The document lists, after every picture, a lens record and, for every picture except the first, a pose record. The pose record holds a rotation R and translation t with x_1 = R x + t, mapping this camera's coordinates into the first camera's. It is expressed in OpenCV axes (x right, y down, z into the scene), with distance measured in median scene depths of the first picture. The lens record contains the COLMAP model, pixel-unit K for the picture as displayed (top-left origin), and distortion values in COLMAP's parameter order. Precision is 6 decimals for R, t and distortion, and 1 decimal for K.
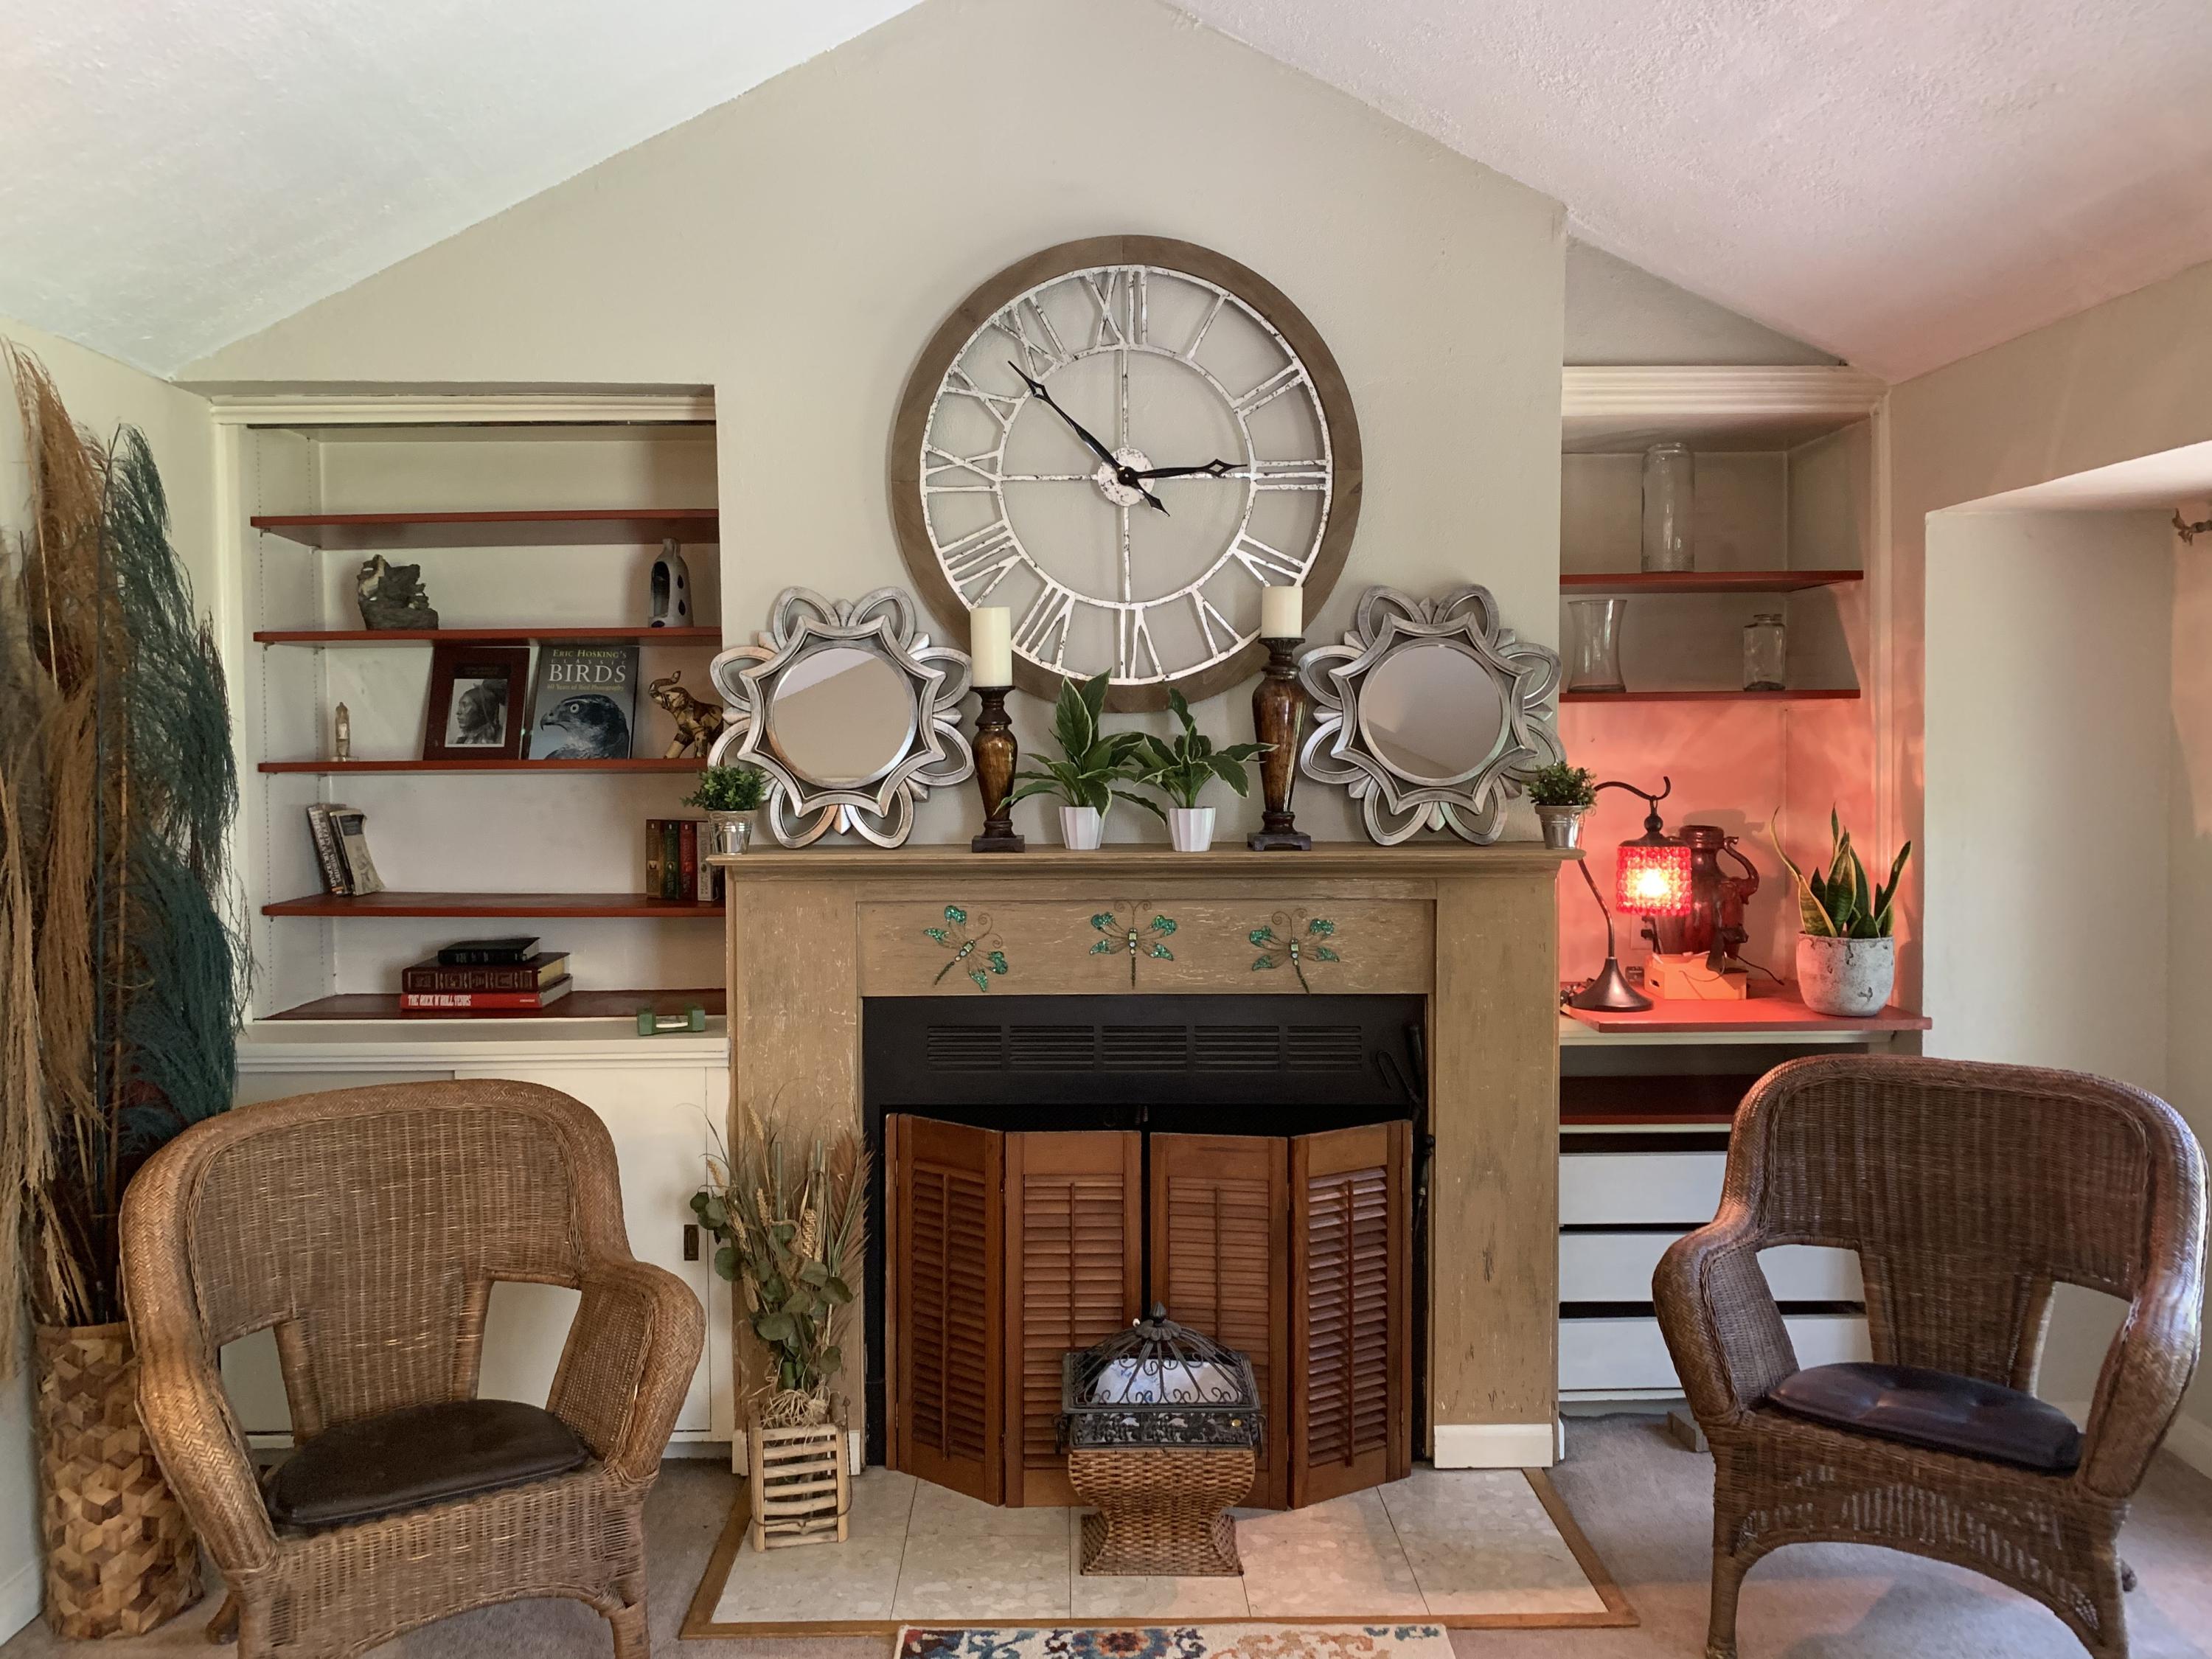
lens RADIAL K [[1699.8, 0, 1084.0], [0, 1699.8, 814.3], [0, 0, 1]] dist [0.060439, -0.067556]
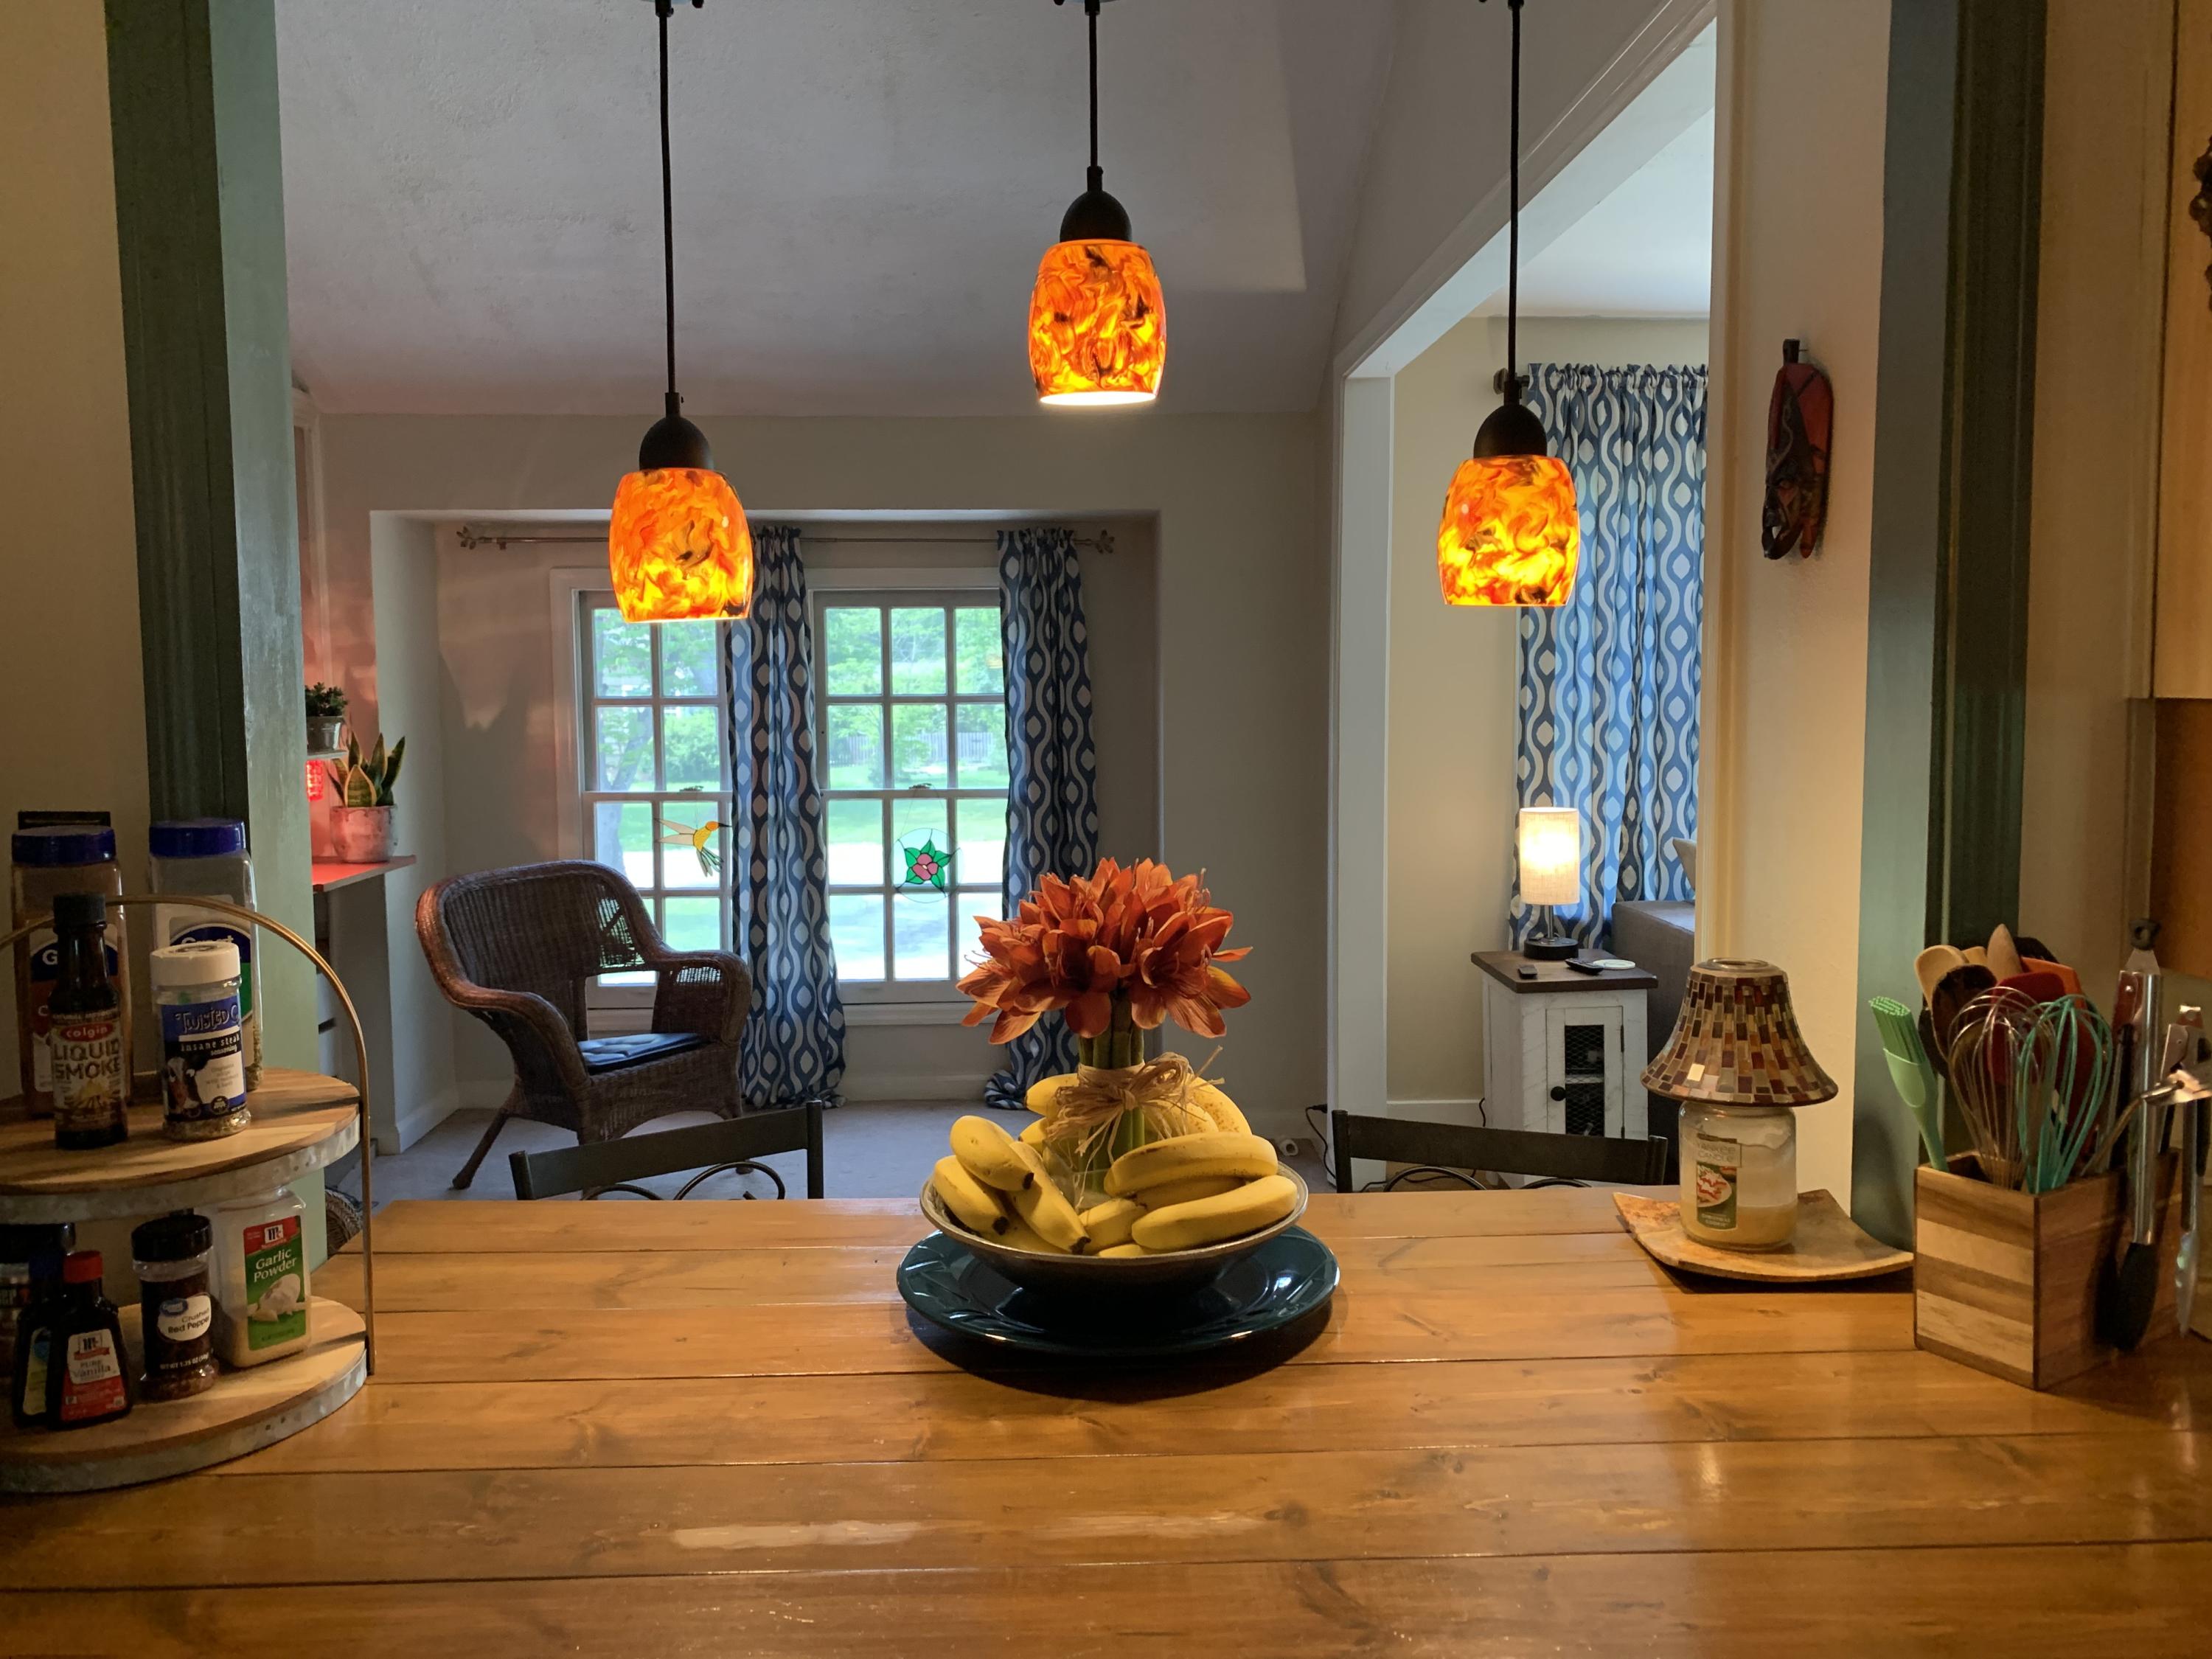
lens RADIAL K [[1699.8, 0, 1099.4], [0, 1699.8, 812.0], [0, 0, 1]] dist [0.060439, -0.067556]
pose [[-0.021900, -0.077042, 0.996787, -1.003315], [0.055049, 0.995421, 0.078146, -0.001578], [-0.998243, 0.056583, -0.017559, 0.435301]]
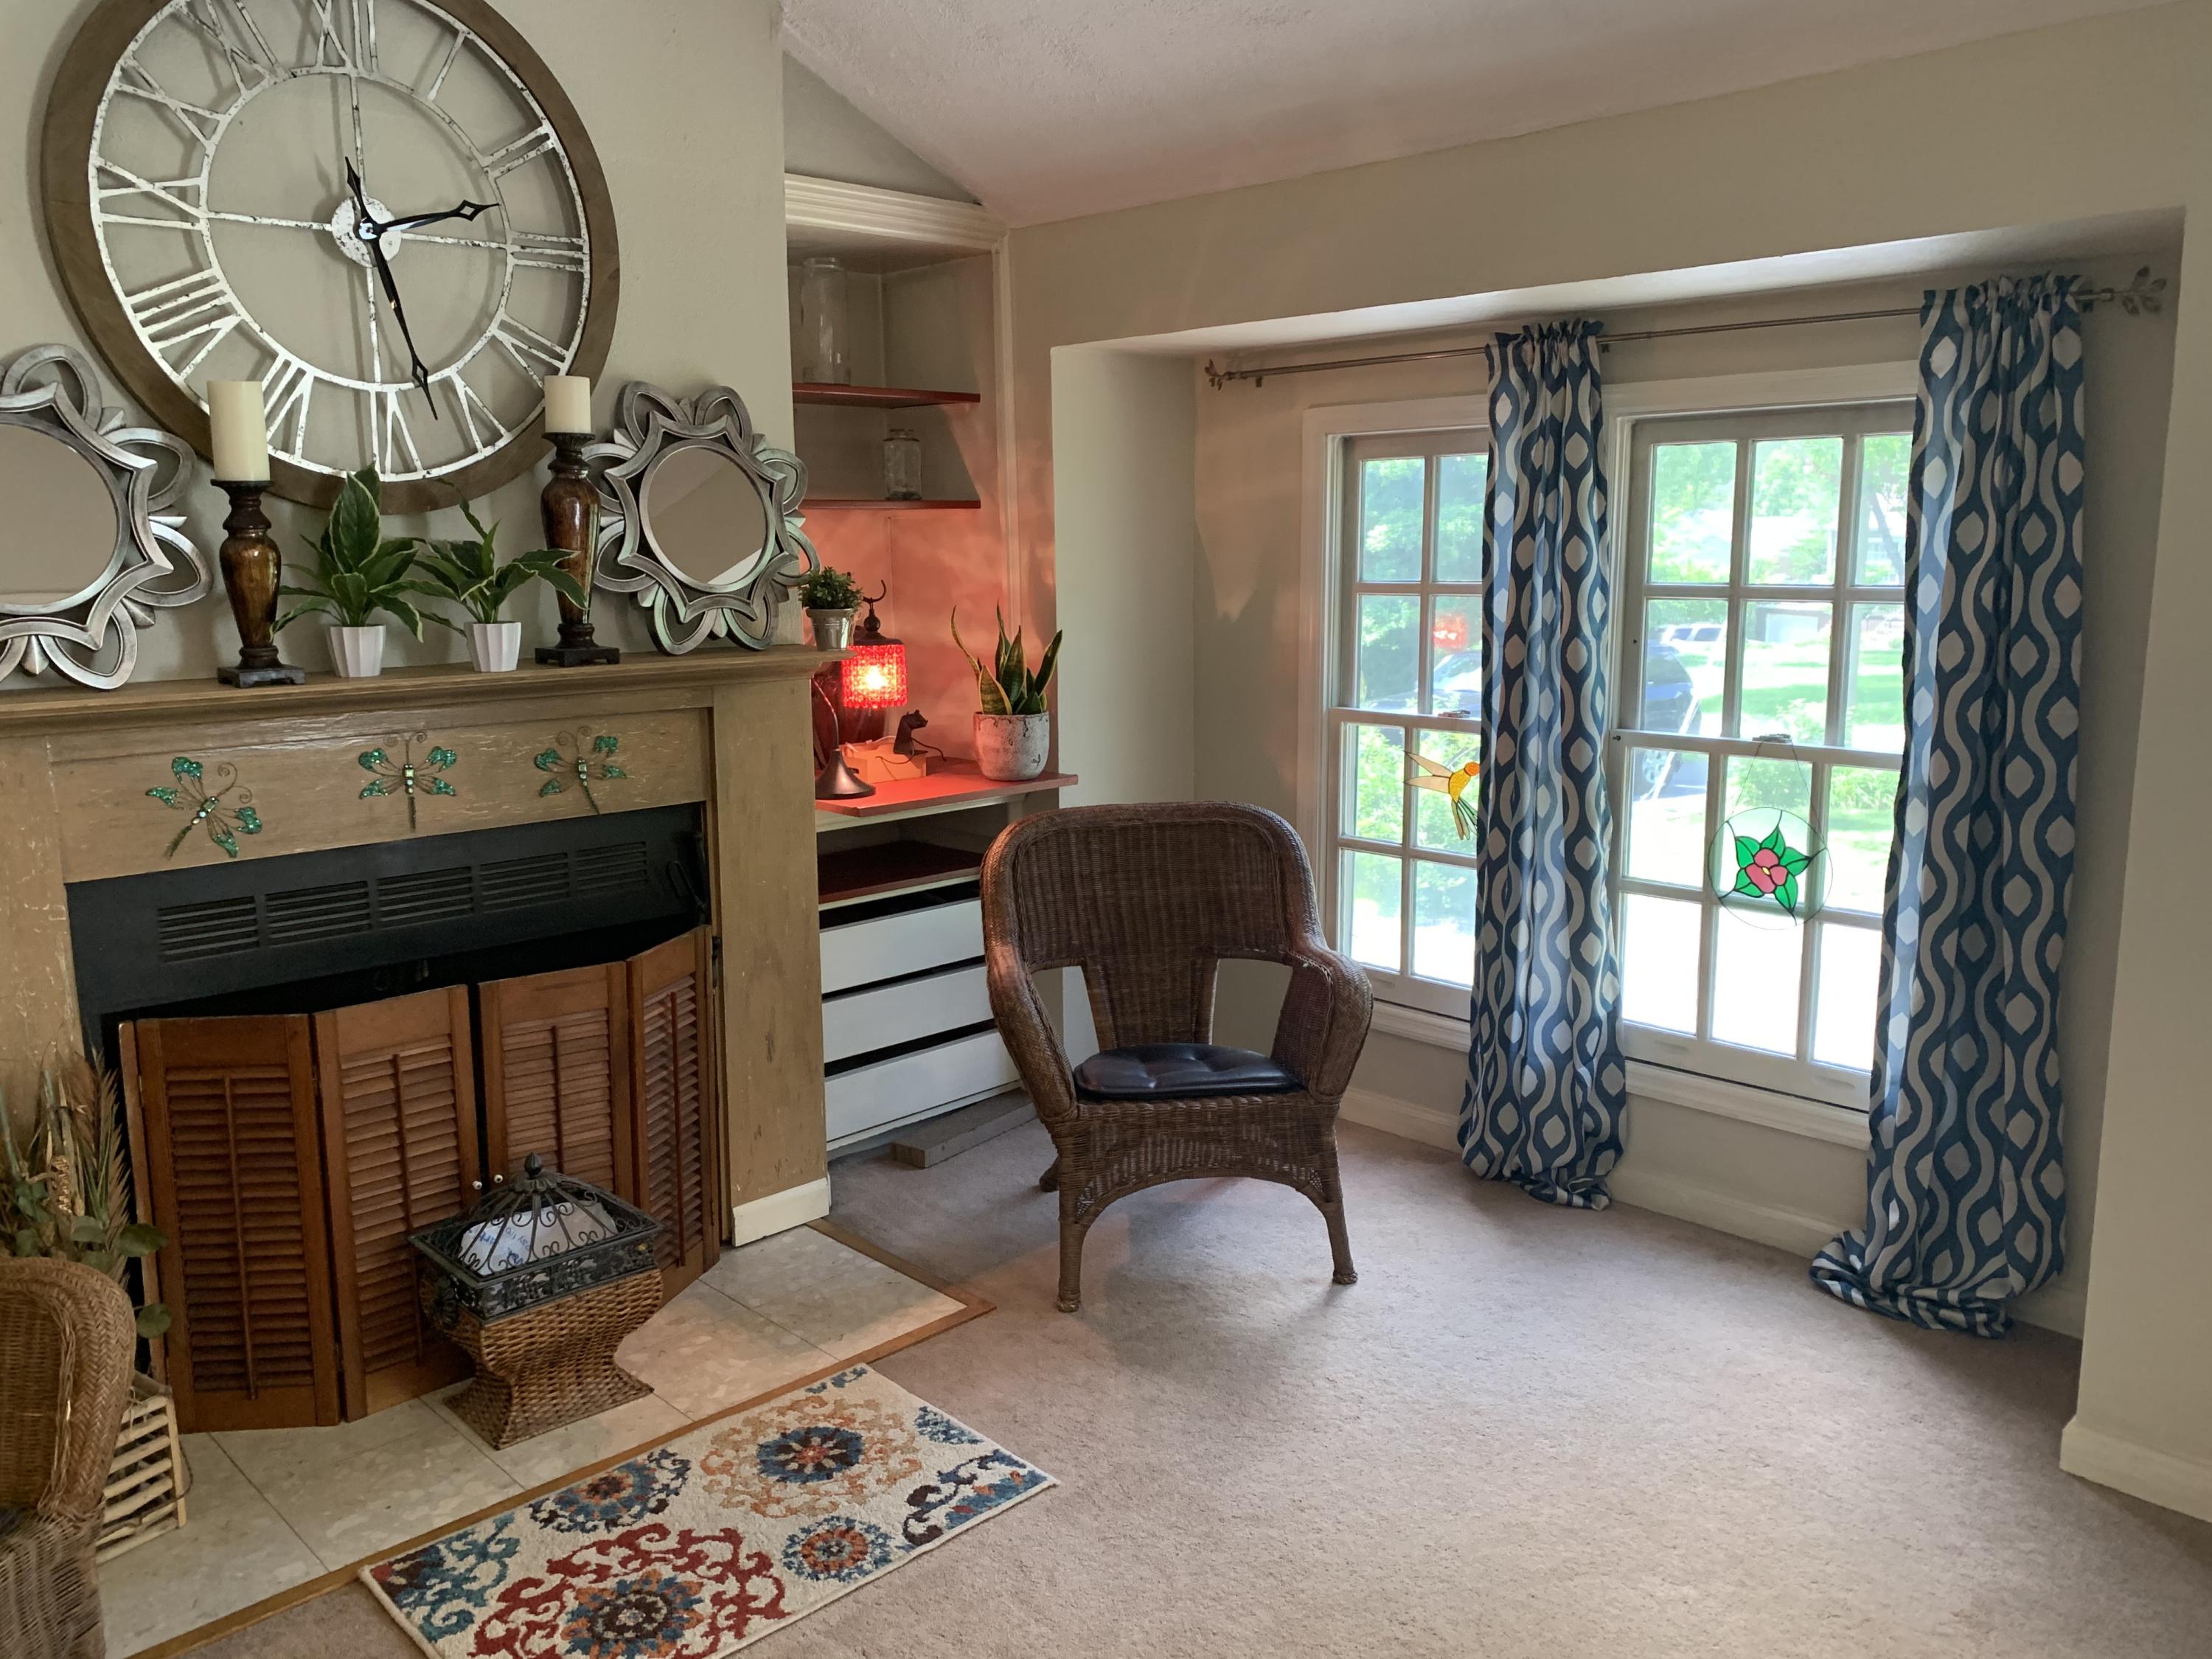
lens RADIAL K [[1699.8, 0, 1087.8], [0, 1699.8, 825.9], [0, 0, 1]] dist [0.060439, -0.067556]
pose [[0.729382, -0.117695, 0.673907, -0.324272], [0.038174, 0.990557, 0.131680, -0.004479], [-0.683041, -0.070319, 0.726987, 0.112429]]
